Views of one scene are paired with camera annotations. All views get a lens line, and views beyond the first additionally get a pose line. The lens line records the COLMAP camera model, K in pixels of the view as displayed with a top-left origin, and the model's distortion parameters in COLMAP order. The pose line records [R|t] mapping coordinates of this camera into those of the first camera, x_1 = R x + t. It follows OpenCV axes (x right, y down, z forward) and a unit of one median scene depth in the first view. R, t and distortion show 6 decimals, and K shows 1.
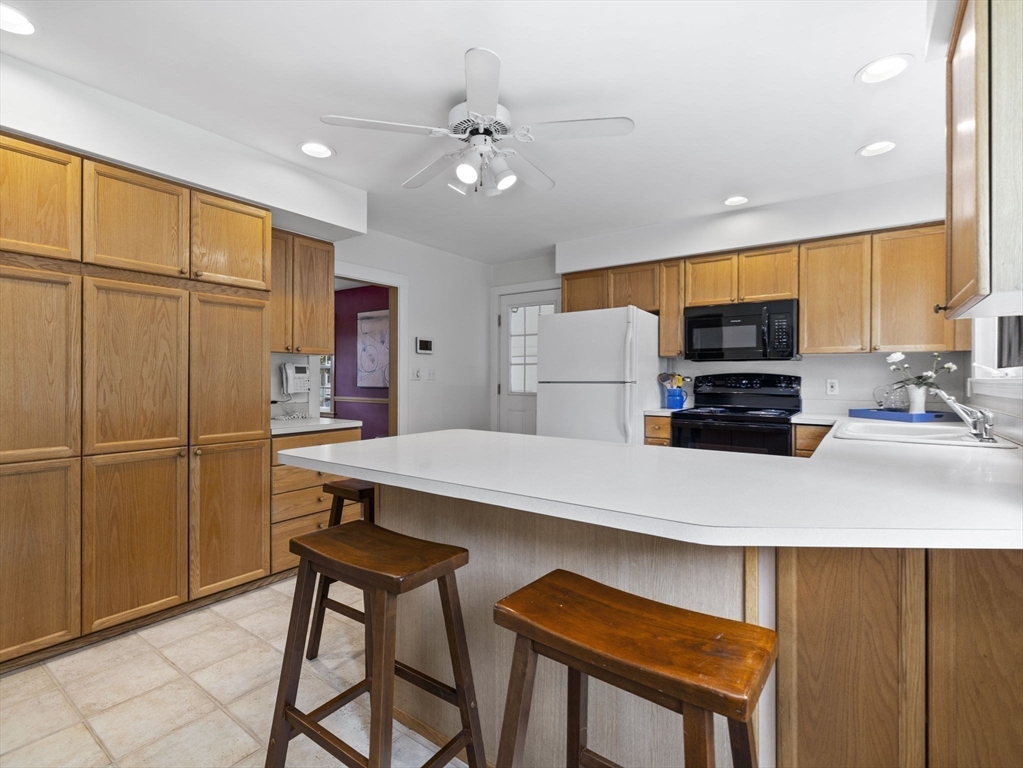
lens RADIAL K [[494.0, 0, 503.6], [0, 494.0, 376.4], [0, 0, 1]] dist [0.001880, 0.000324]
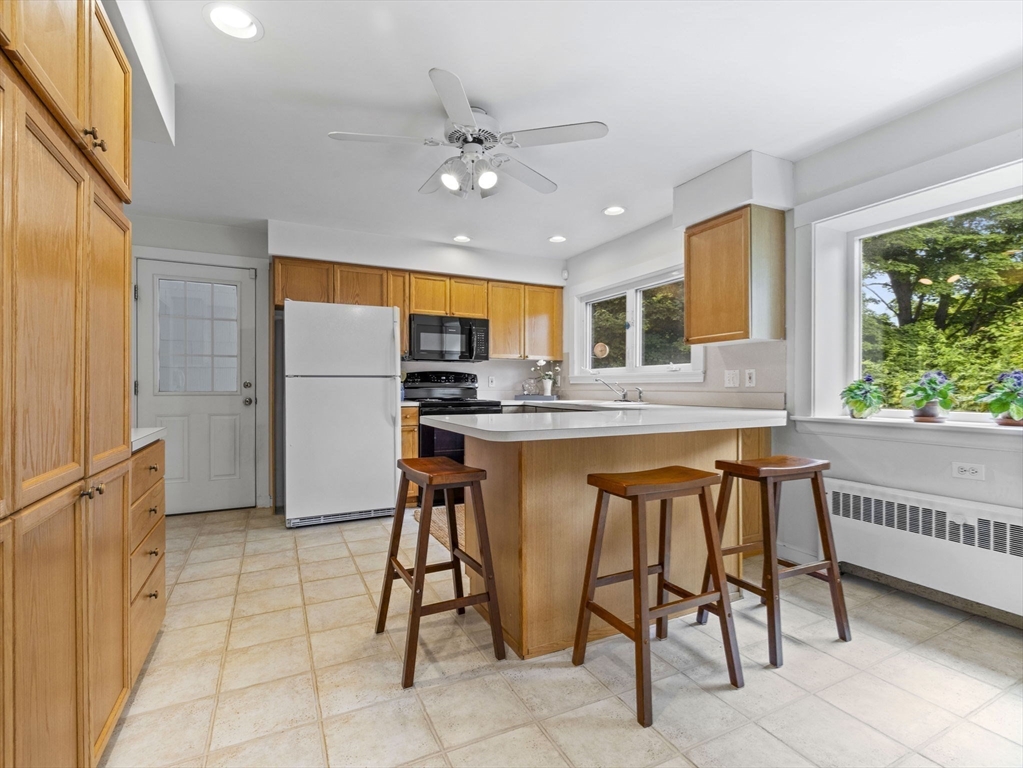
lens RADIAL K [[494.0, 0, 511.8], [0, 494.0, 388.3], [0, 0, 1]] dist [0.001880, 0.000324]
pose [[0.461135, 0.003779, 0.887322, -0.590468], [0.001272, 0.999987, -0.004919, 0.045373], [-0.887329, 0.003397, 0.461124, 0.263167]]
